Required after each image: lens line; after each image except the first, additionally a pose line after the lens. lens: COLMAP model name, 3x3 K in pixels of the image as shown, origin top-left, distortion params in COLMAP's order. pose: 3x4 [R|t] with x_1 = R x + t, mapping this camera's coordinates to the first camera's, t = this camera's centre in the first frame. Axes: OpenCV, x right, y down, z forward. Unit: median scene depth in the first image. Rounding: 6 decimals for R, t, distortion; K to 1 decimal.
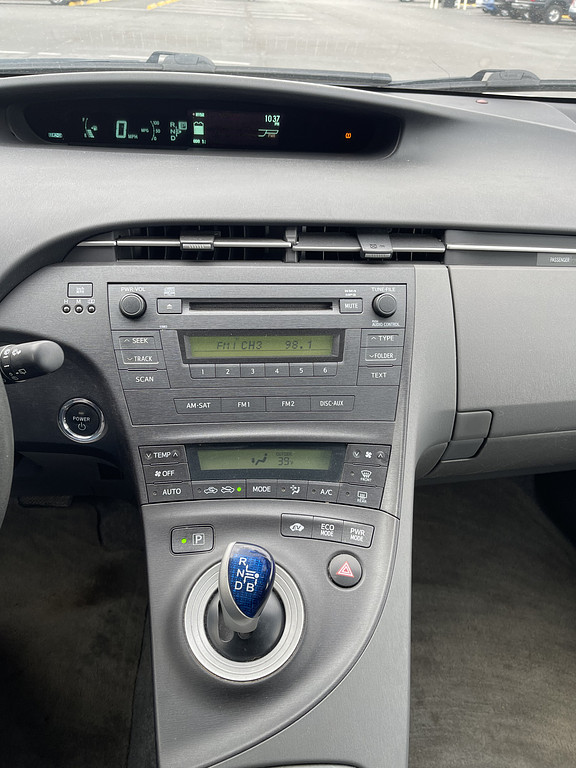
lens RADIAL K [[567.0, 0, 316.2], [0, 567.0, 384.6], [0, 0, 1]] dist [0.004281, -0.000572]
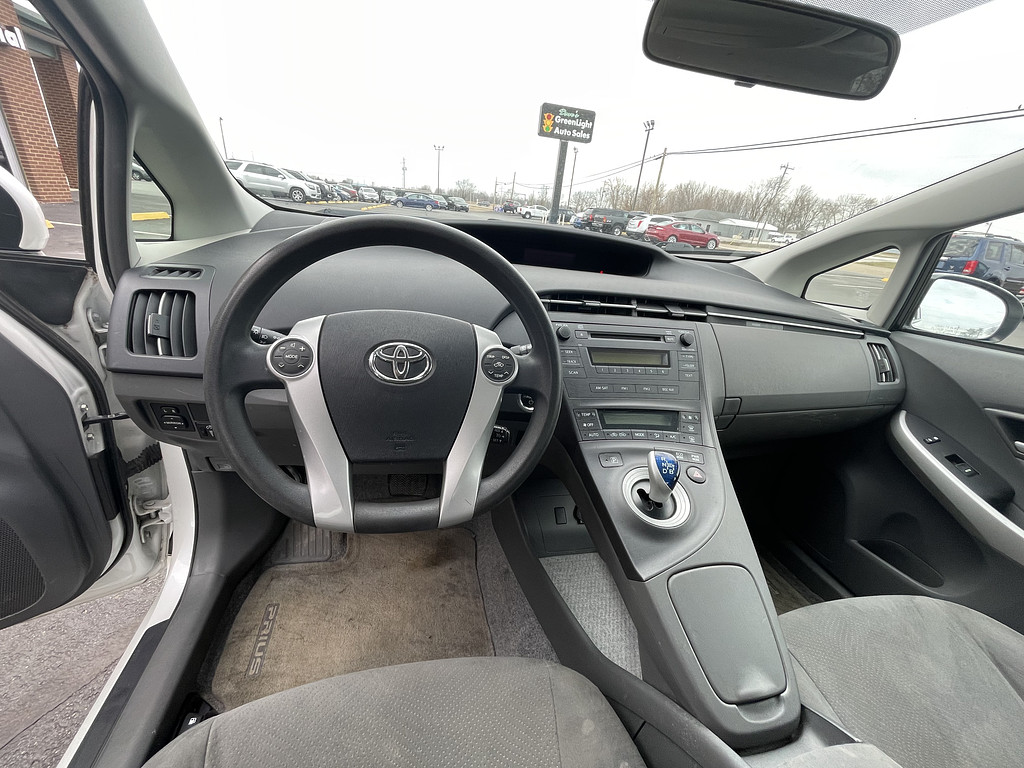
lens RADIAL K [[408.6, 0, 509.6], [0, 408.6, 392.7], [0, 0, 1]] dist [-0.010373, 0.000205]
pose [[0.991321, 0.009235, 0.131141, -0.646193], [0.014717, 0.983464, -0.180505, 0.271340], [-0.130639, 0.180868, 0.974792, -0.201015]]
